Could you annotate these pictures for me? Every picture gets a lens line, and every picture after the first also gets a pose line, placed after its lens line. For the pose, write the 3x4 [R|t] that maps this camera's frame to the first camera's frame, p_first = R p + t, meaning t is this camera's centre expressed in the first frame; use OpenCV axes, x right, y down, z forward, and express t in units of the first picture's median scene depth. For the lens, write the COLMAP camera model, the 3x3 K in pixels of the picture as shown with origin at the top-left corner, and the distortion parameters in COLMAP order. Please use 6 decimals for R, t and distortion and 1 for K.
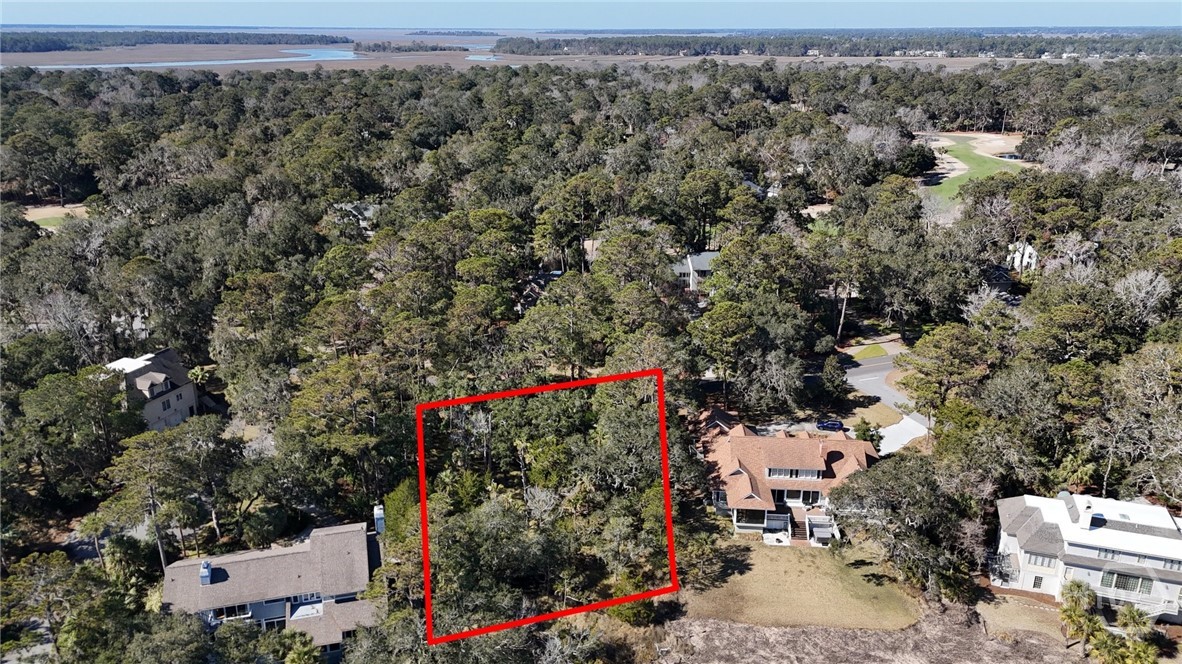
lens RADIAL K [[842.6, 0, 591.0], [0, 842.6, 332.0], [0, 0, 1]] dist [0.072303, -0.067944]
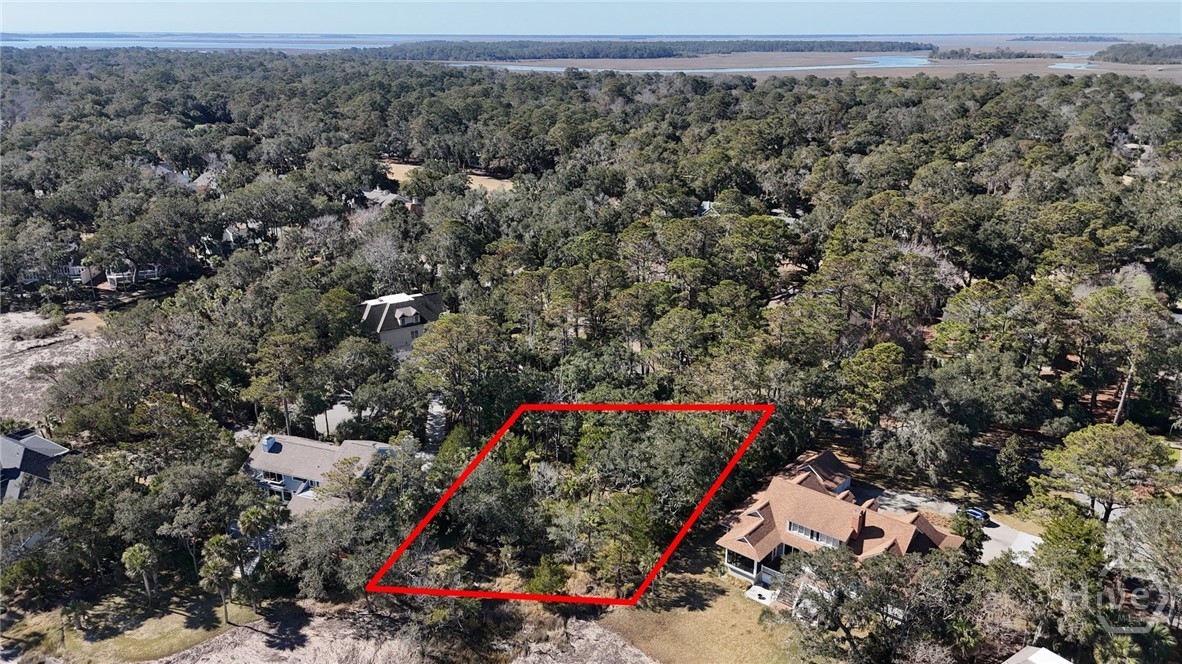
lens RADIAL K [[842.6, 0, 591.0], [0, 842.6, 332.0], [0, 0, 1]] dist [0.072303, -0.067944]
pose [[0.816462, 0.191281, -0.544795, 0.401903], [-0.195436, 0.979391, 0.050978, -0.033271], [0.543318, 0.064851, 0.837018, 0.094699]]
